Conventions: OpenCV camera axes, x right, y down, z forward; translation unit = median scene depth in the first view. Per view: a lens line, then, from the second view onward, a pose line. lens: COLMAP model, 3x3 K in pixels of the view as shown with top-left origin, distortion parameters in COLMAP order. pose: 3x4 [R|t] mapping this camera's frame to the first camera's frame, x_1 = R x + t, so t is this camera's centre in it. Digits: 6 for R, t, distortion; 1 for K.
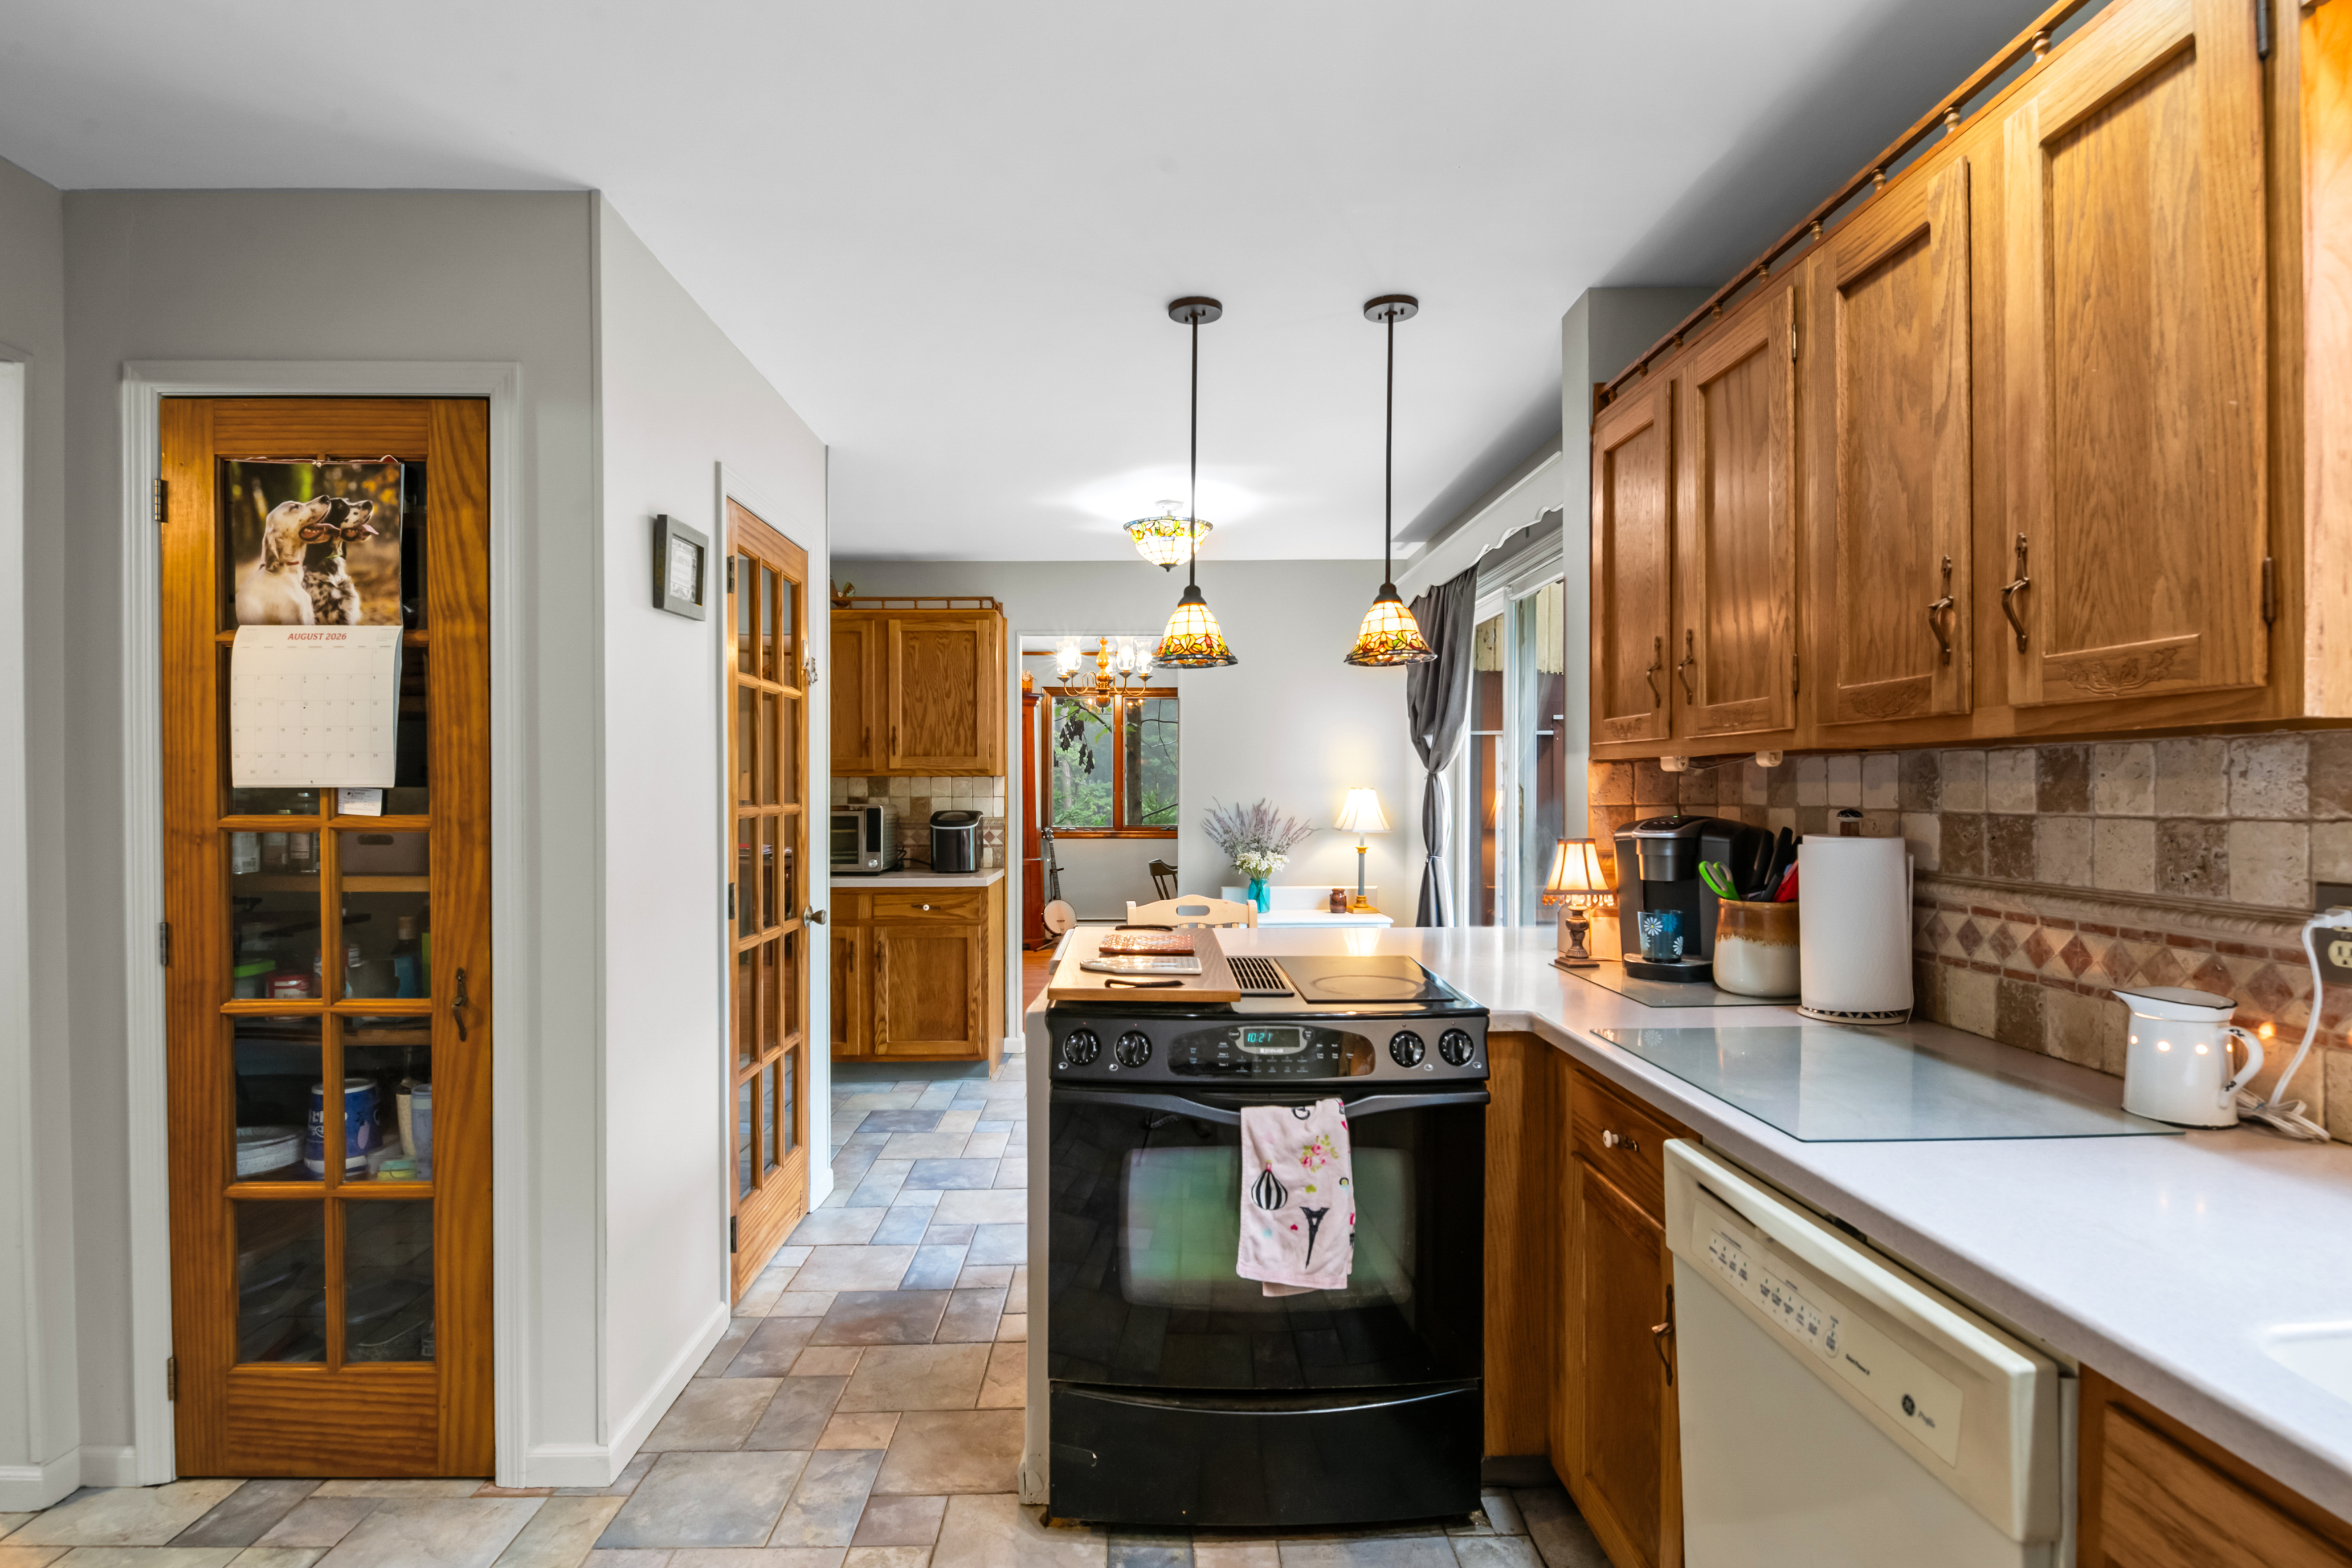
lens RADIAL K [[1144.6, 0, 1168.7], [0, 1144.6, 803.2], [0, 0, 1]] dist [0.001417, -0.008898]
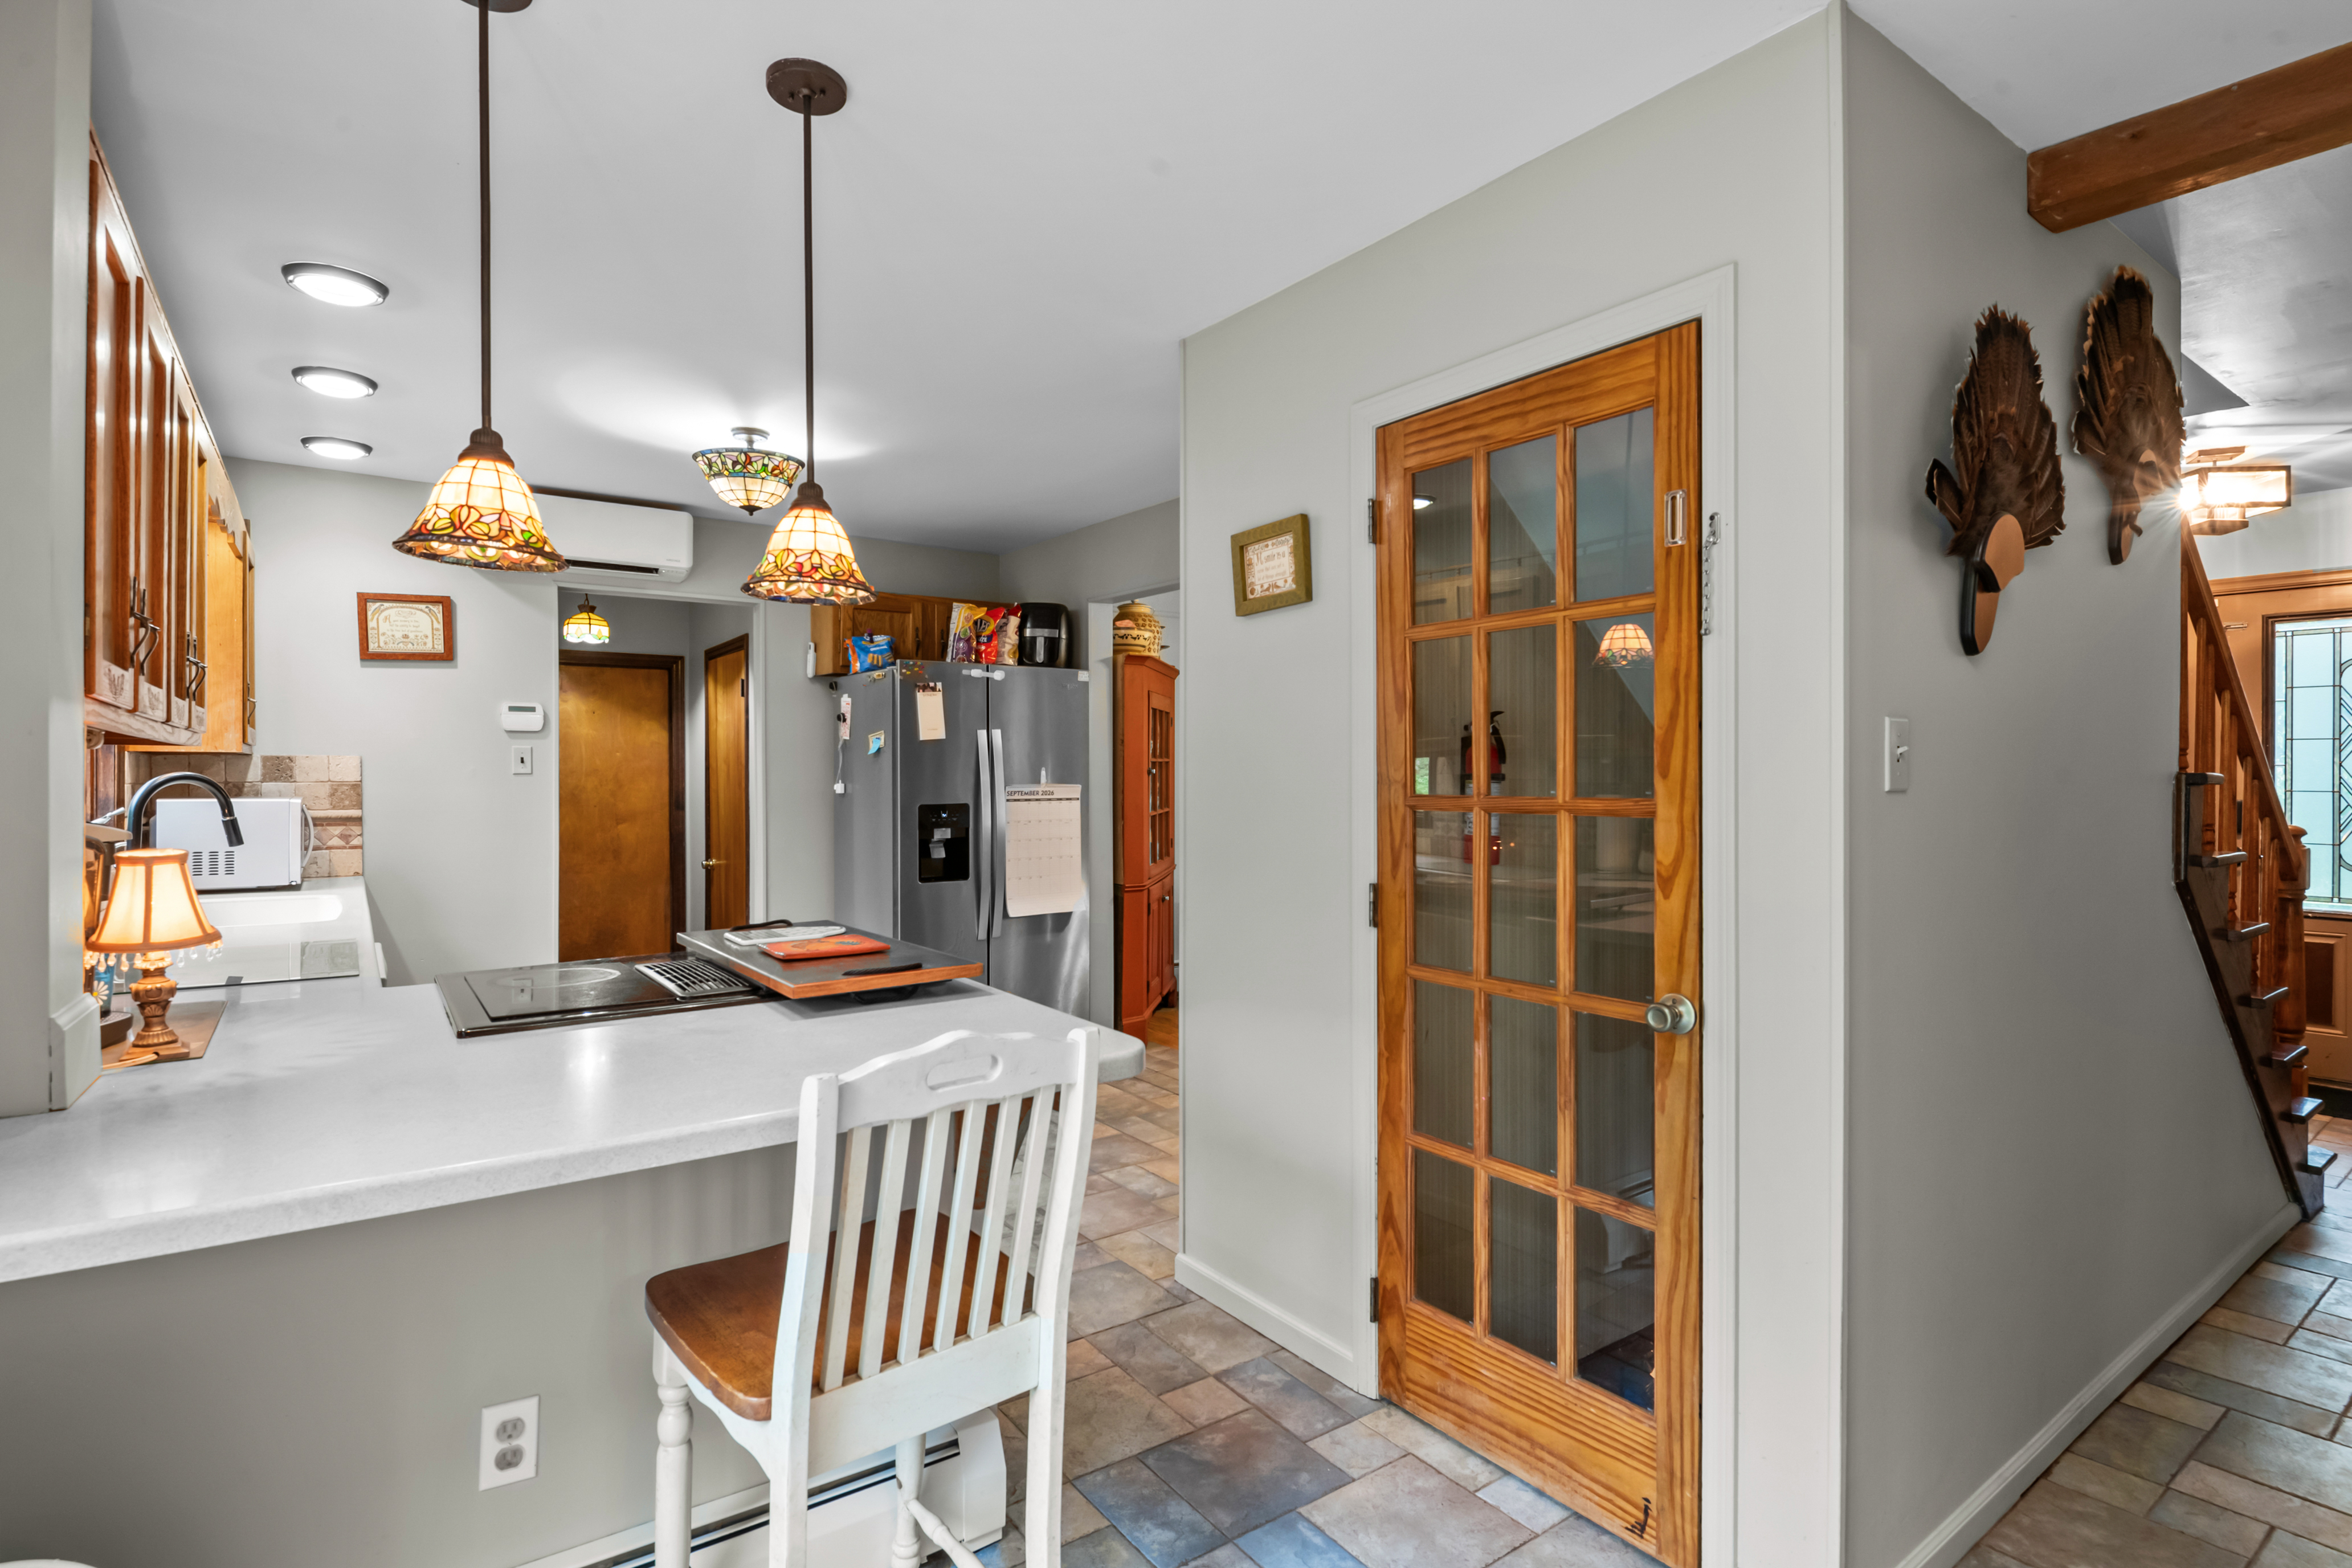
lens RADIAL K [[1144.6, 0, 1171.5], [0, 1144.6, 779.9], [0, 0, 1]] dist [0.001417, -0.008898]
pose [[-0.826906, 0.001378, -0.562338, 0.380497], [-0.008764, 0.999844, 0.015337, -0.036957], [0.562272, 0.017610, -0.826765, 2.774451]]
